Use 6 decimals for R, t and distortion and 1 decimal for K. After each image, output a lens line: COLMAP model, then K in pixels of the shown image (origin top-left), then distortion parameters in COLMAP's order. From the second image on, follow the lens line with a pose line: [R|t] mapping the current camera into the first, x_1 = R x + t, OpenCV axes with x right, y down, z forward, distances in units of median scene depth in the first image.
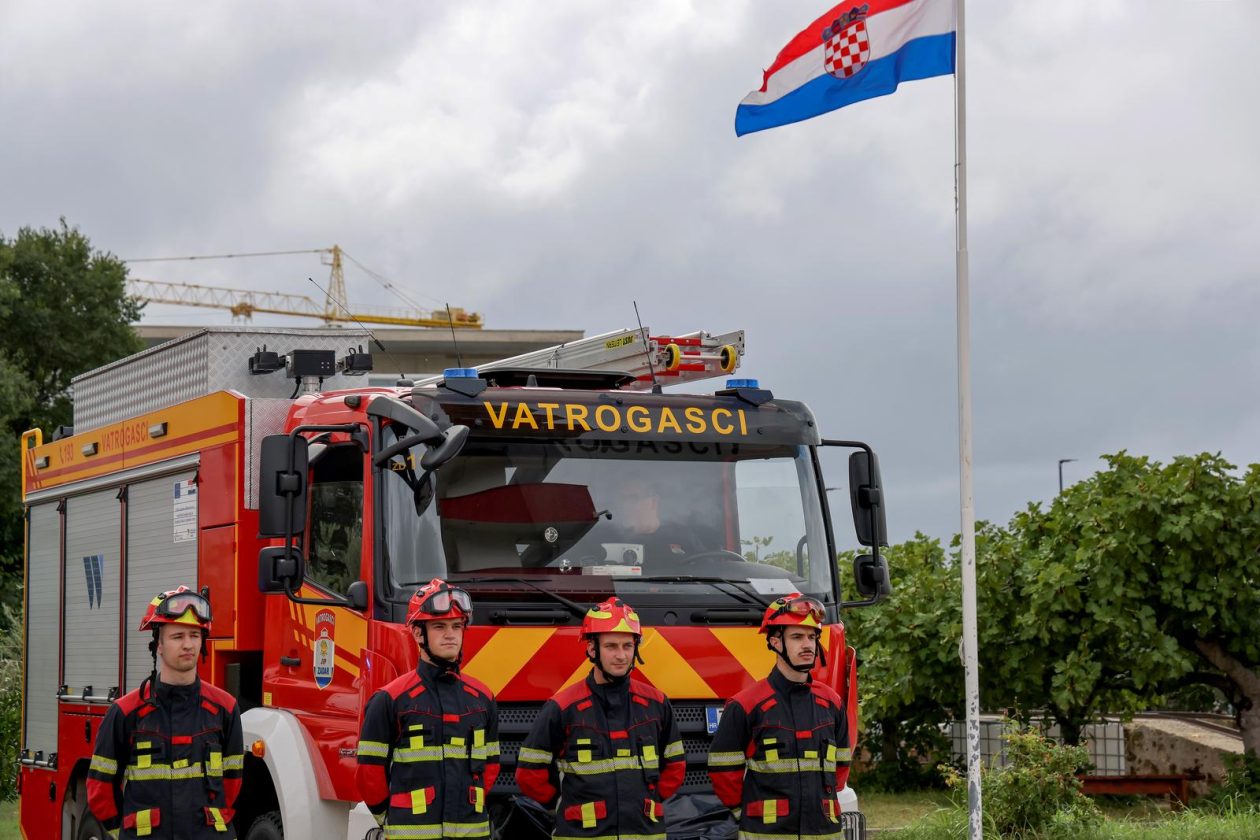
lens RADIAL K [[2807.8, 0, 628.5], [0, 2807.8, 418.8], [0, 0, 1]] dist [0.398309, 0.139499]
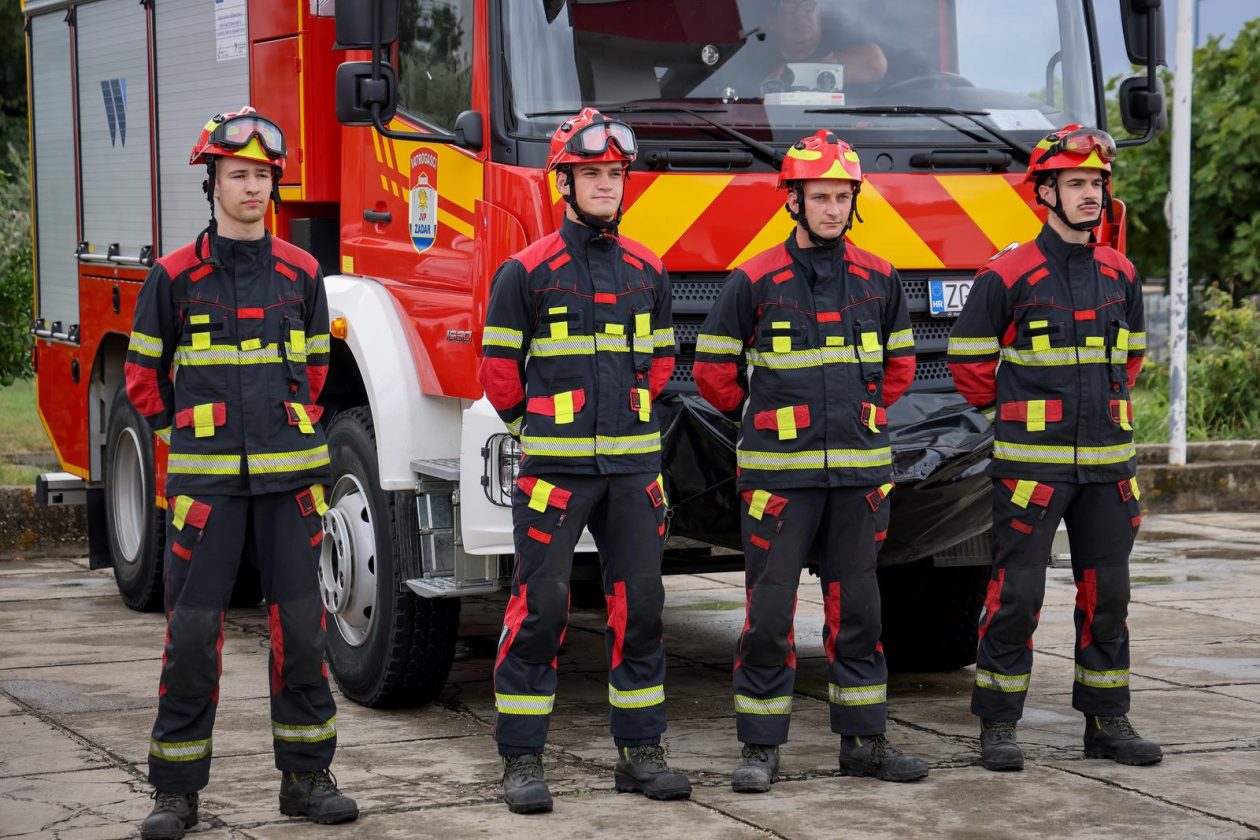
lens RADIAL K [[3066.9, 0, 630.3], [0, 3066.9, 413.4], [0, 0, 1]] dist [0.474498, -0.249305]
pose [[0.999797, 0.006245, -0.019147, -0.036190], [-0.003400, 0.989399, 0.145183, 0.017916], [0.019851, -0.145088, 0.989220, 0.176597]]
